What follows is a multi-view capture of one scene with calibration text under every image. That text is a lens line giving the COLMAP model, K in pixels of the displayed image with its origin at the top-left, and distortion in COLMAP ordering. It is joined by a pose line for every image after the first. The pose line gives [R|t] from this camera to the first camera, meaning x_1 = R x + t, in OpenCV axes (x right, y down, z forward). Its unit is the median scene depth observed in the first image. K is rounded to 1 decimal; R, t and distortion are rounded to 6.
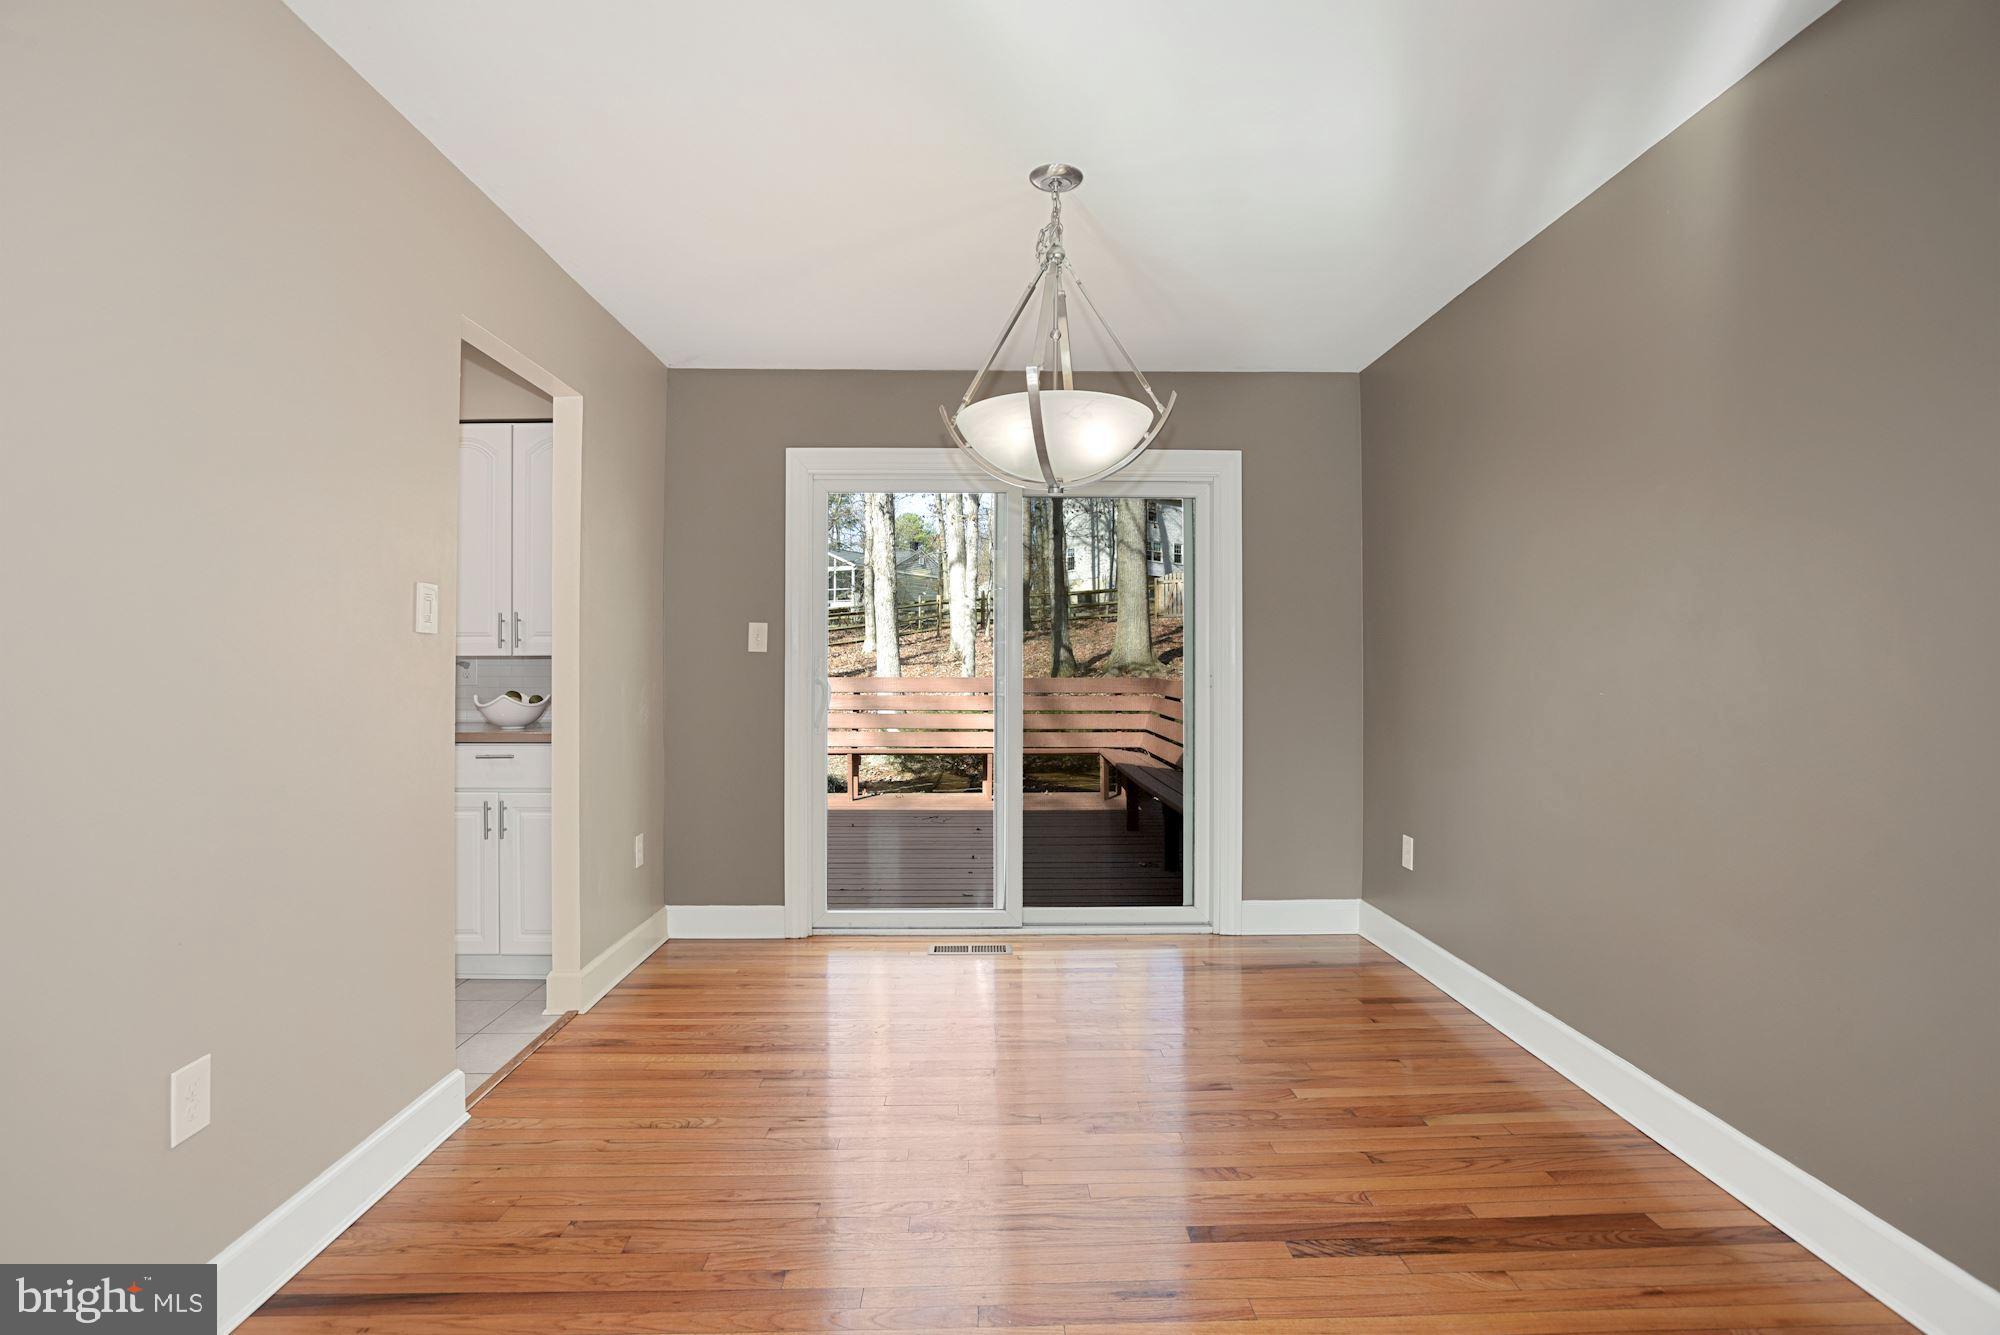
lens RADIAL K [[974.3, 0, 1000.6], [0, 974.3, 659.6], [0, 0, 1]] dist [-0.030721, 0.014550]
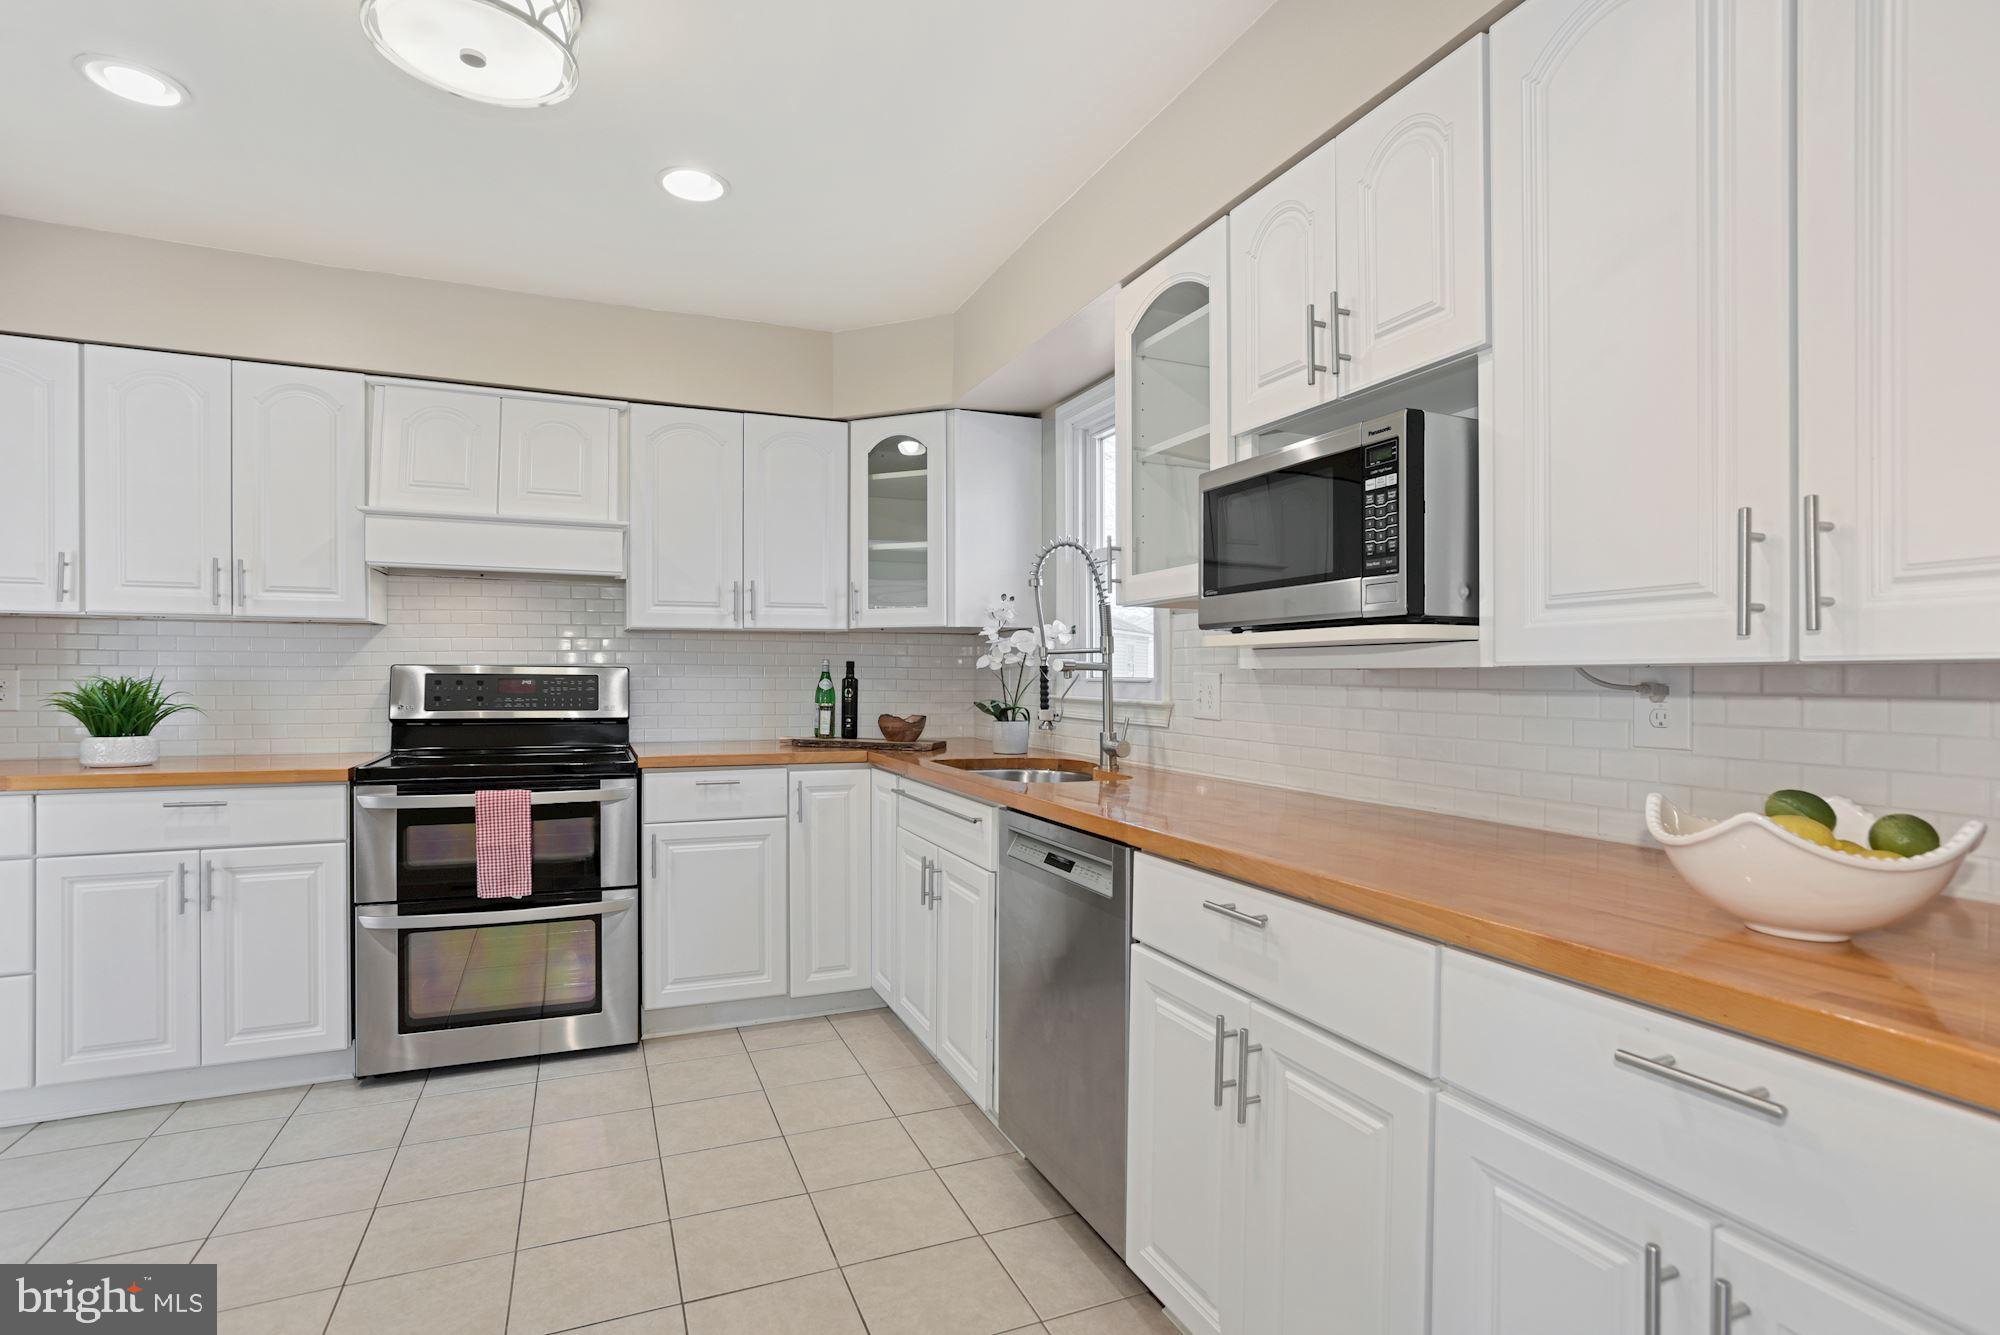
lens RADIAL K [[974.3, 0, 997.9], [0, 974.3, 682.5], [0, 0, 1]] dist [-0.030721, 0.014550]
pose [[0.372644, 0.007730, -0.927942, -0.409525], [-0.001225, 0.999969, 0.007838, -0.000107], [0.927973, -0.001784, 0.372642, 0.838292]]
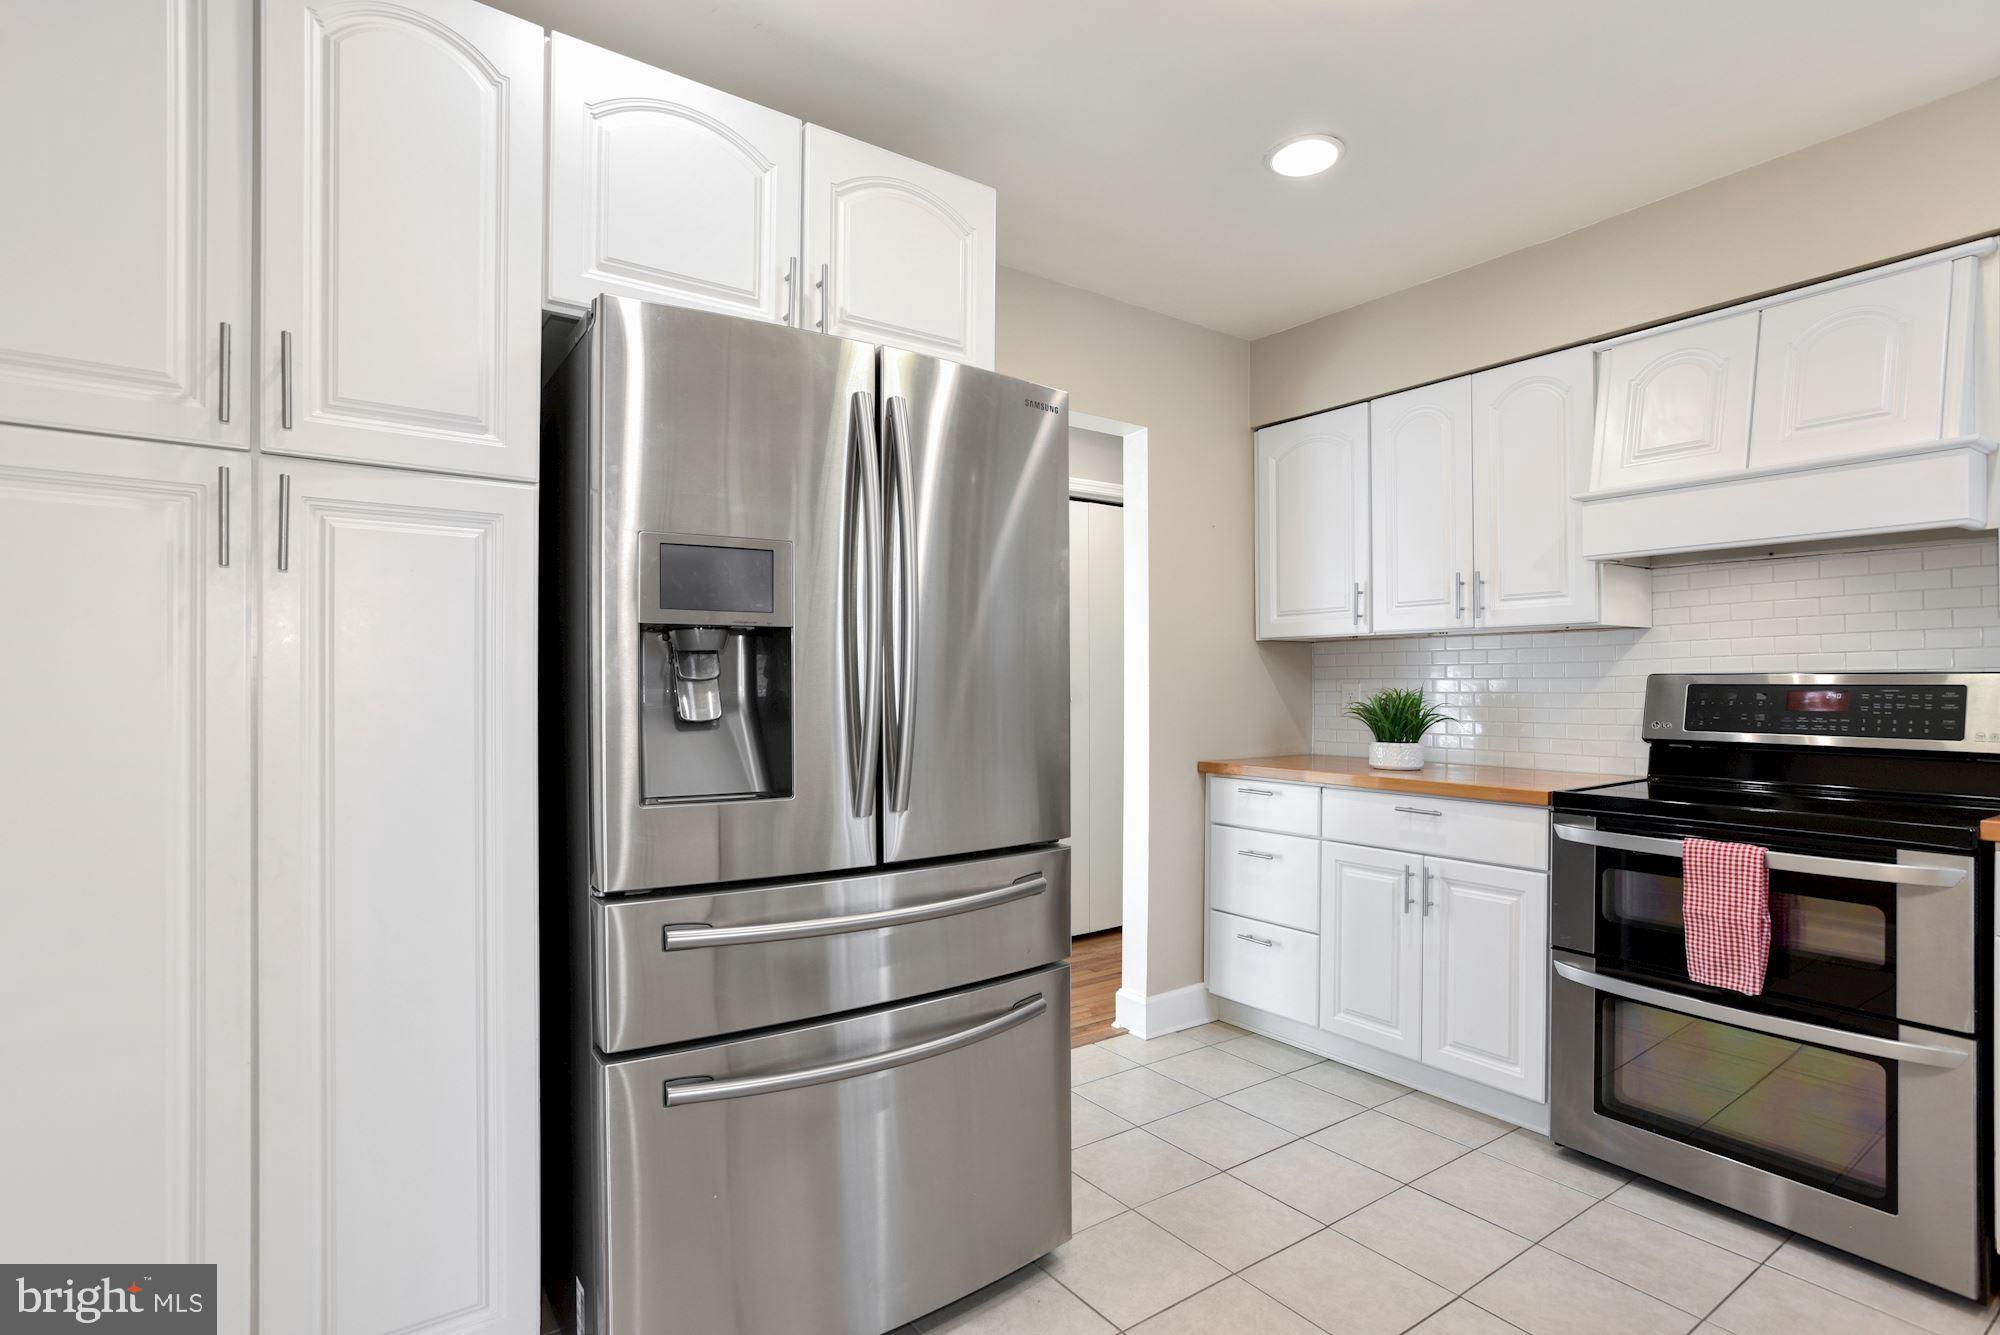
lens RADIAL K [[974.3, 0, 991.7], [0, 974.3, 688.7], [0, 0, 1]] dist [-0.030721, 0.014550]
pose [[-0.834845, 0.003753, -0.550473, -0.634771], [0.003526, 0.999993, 0.001471, -0.000566], [0.550474, -0.000712, -0.834852, 1.021620]]
